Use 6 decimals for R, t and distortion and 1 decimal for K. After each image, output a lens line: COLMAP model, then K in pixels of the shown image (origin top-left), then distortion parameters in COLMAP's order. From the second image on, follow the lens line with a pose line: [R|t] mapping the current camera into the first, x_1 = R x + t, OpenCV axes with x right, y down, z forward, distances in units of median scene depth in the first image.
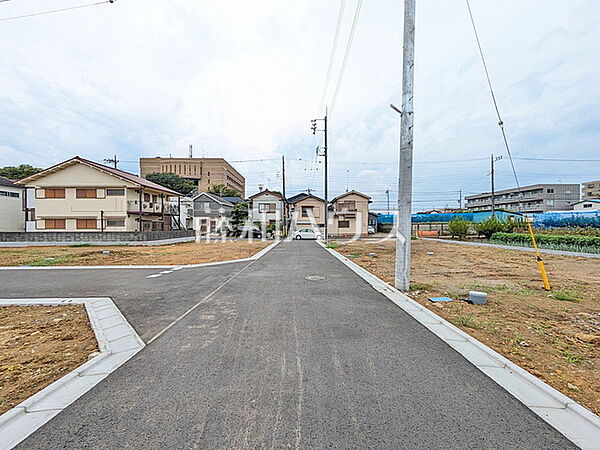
lens RADIAL K [[232.6, 0, 306.0], [0, 232.6, 227.5], [0, 0, 1]] dist [0.004675, 0.000065]
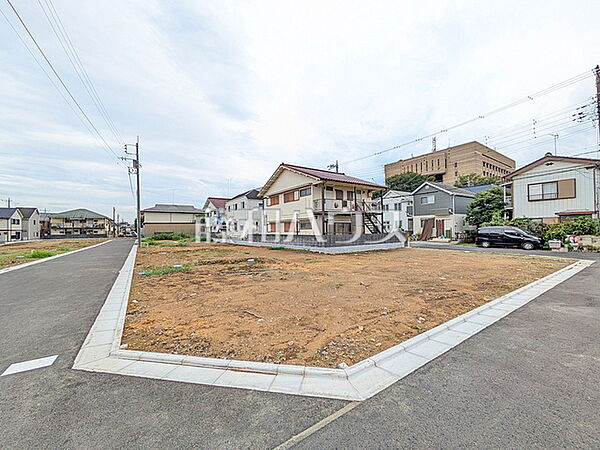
lens RADIAL K [[232.6, 0, 303.5], [0, 232.6, 224.6], [0, 0, 1]] dist [0.004675, 0.000065]
pose [[0.534333, -0.023640, -0.844944, -0.041613], [0.006452, 0.999694, -0.023890, -0.001016], [0.845250, 0.007314, 0.534322, 0.428290]]
